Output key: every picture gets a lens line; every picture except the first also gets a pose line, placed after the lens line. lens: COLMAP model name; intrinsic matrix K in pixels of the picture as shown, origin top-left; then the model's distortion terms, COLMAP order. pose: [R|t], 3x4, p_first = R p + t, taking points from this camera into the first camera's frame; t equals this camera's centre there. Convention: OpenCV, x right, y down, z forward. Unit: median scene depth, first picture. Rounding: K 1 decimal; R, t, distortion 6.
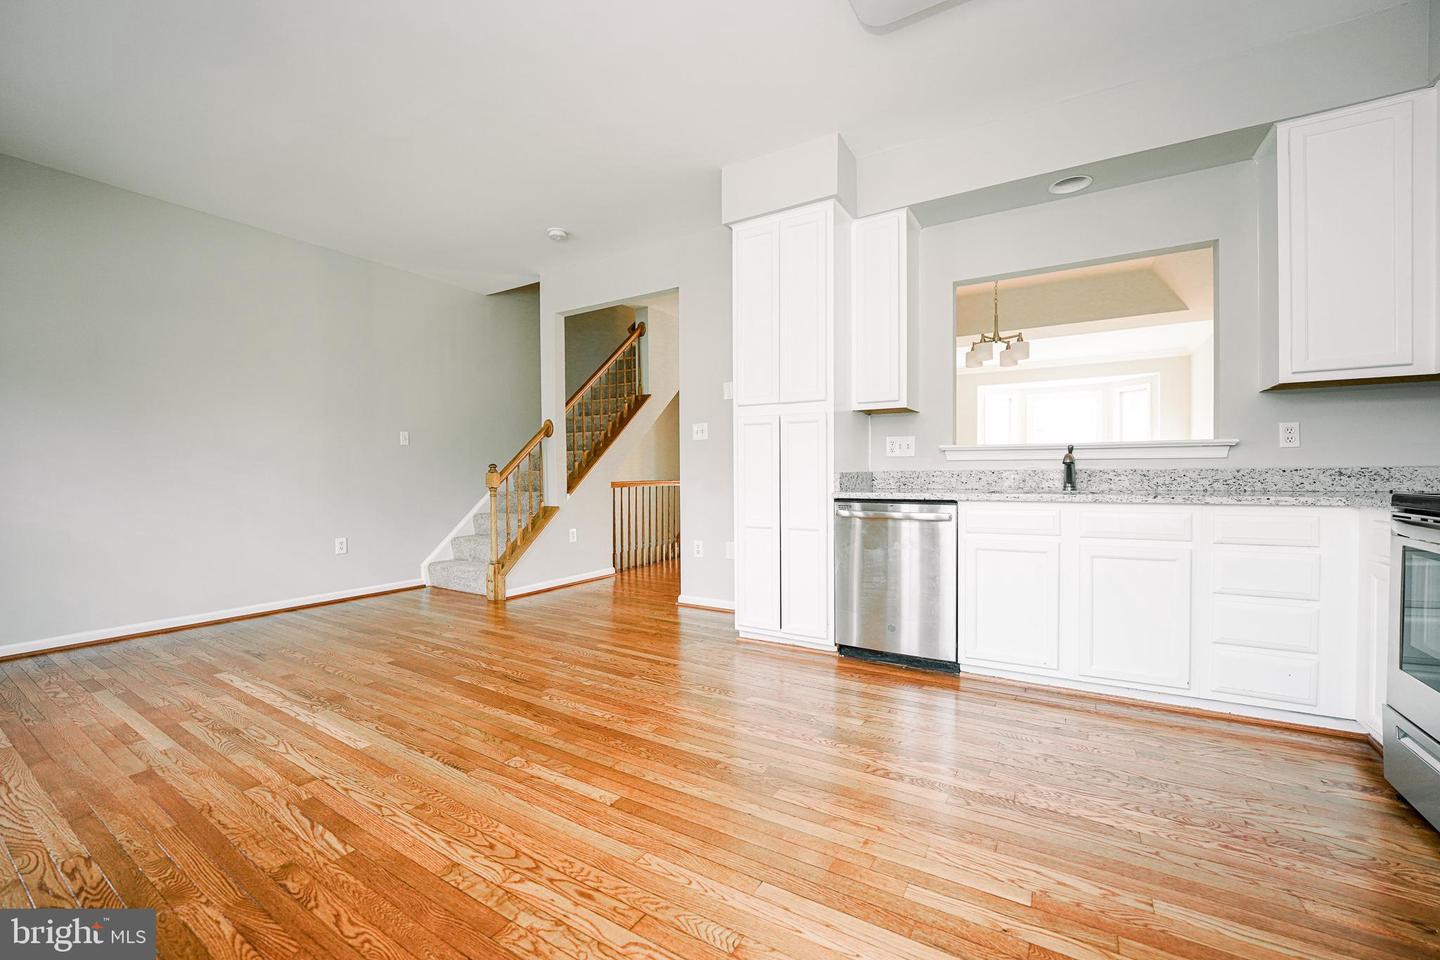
lens RADIAL K [[580.8, 0, 721.8], [0, 580.8, 482.2], [0, 0, 1]] dist [-0.032671, 0.006038]
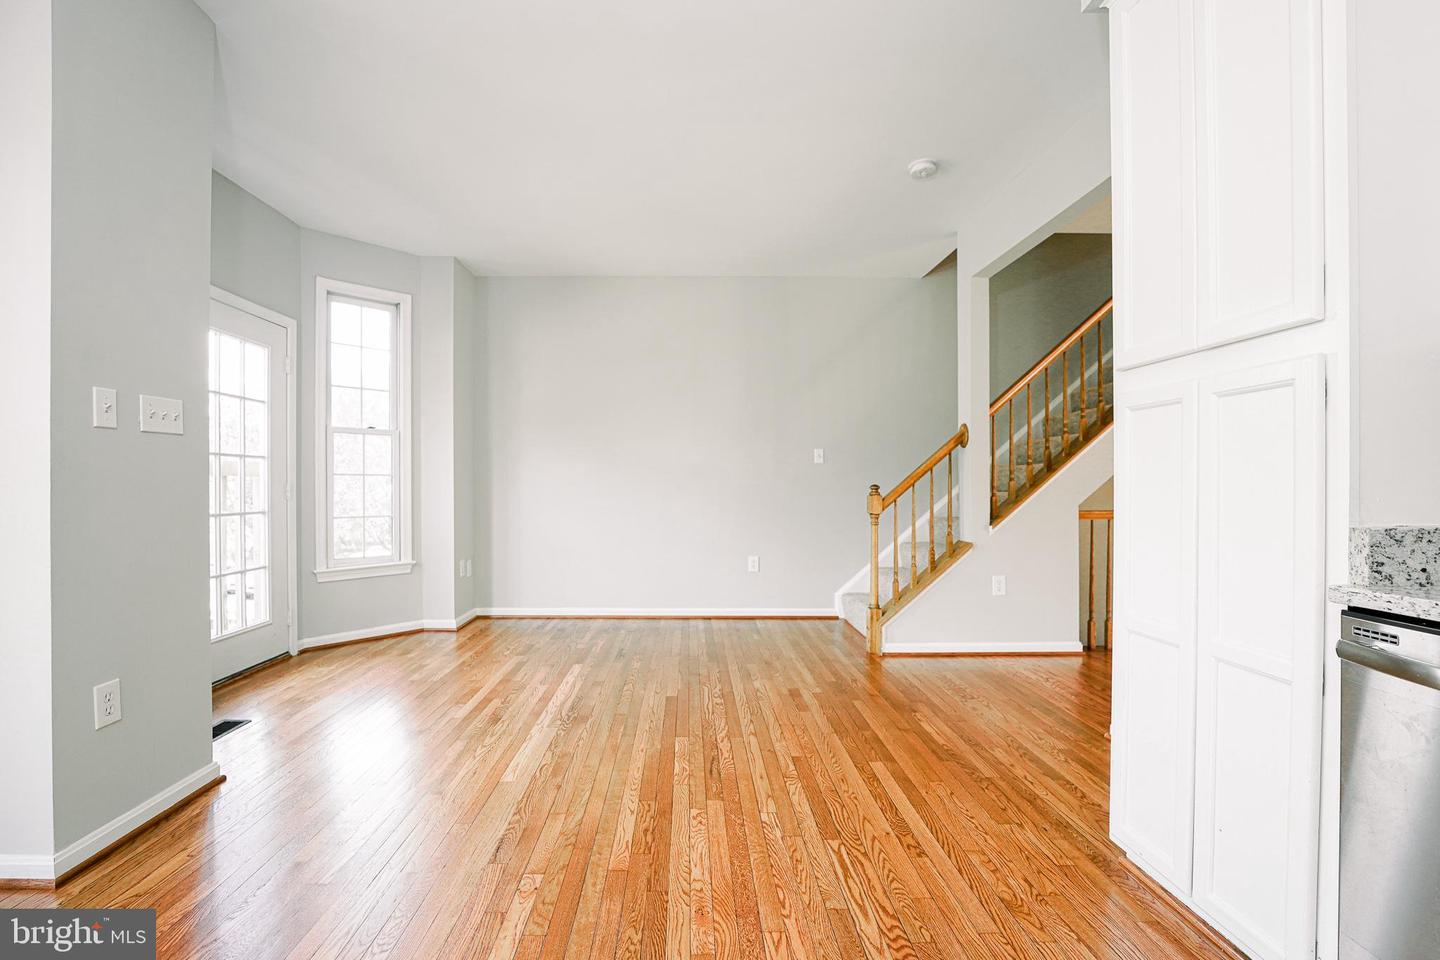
lens RADIAL K [[608.0, 0, 680.6], [0, 608.0, 489.4], [0, 0, 1]] dist [-0.019005, -0.000227]
pose [[0.518217, 0.011087, -0.855177, 0.309401], [-0.018272, 0.999831, 0.001890, -0.035263], [0.855054, 0.014646, 0.518333, 0.523872]]
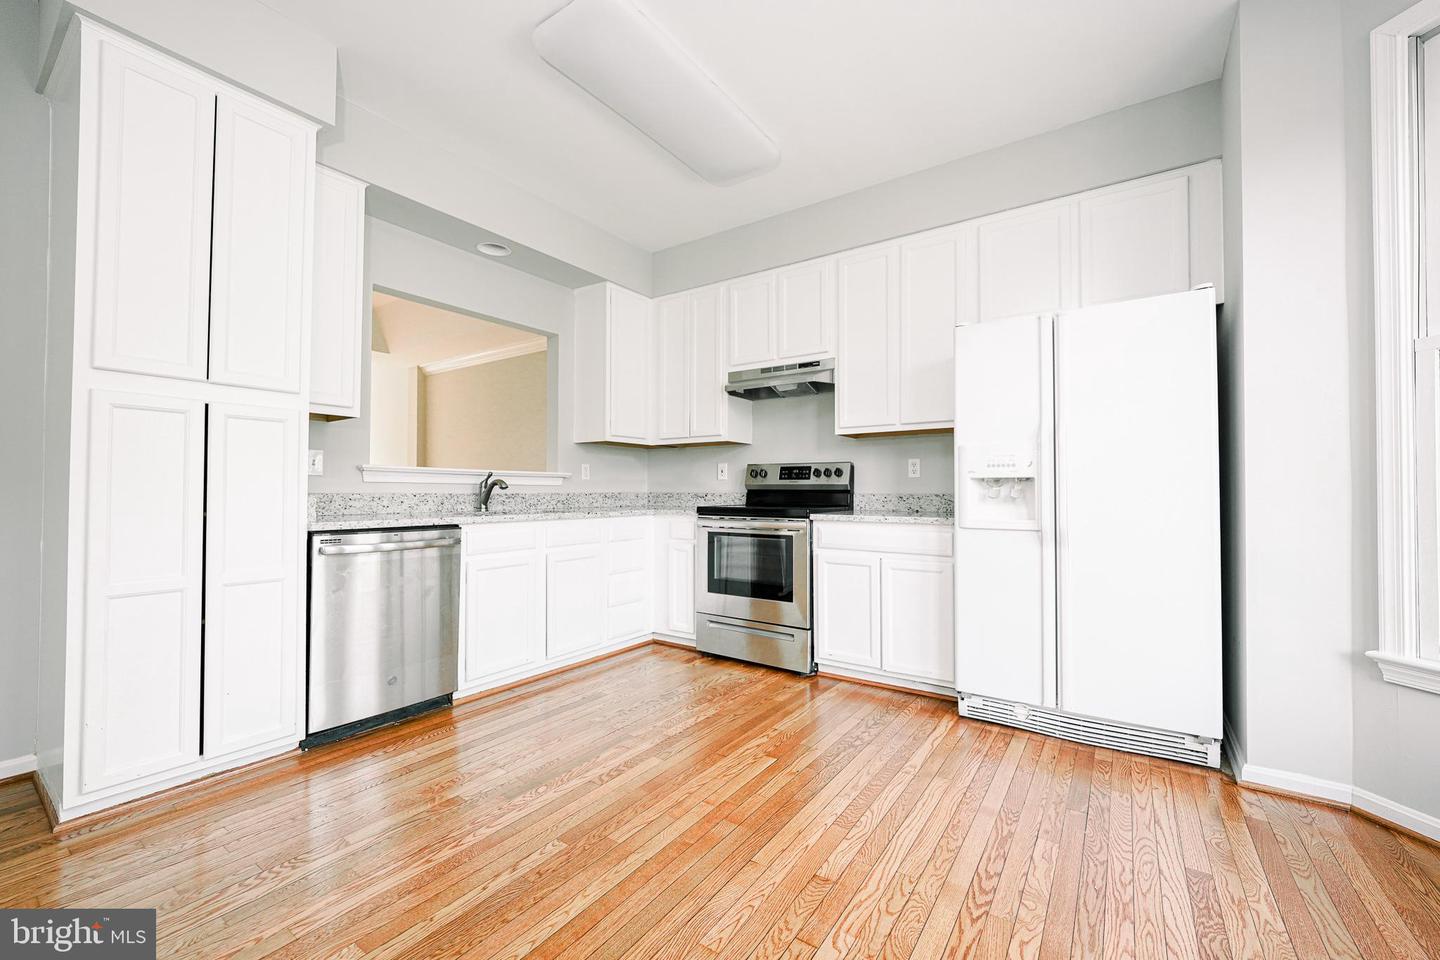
lens RADIAL K [[579.9, 0, 715.3], [0, 579.9, 481.4], [0, 0, 1]] dist [-0.016493, 0.005372]
pose [[0.061781, 0.023959, 0.997802, -0.532038], [0.016113, 0.999558, -0.024999, -0.009613], [-0.997960, 0.017622, 0.061368, 0.485054]]
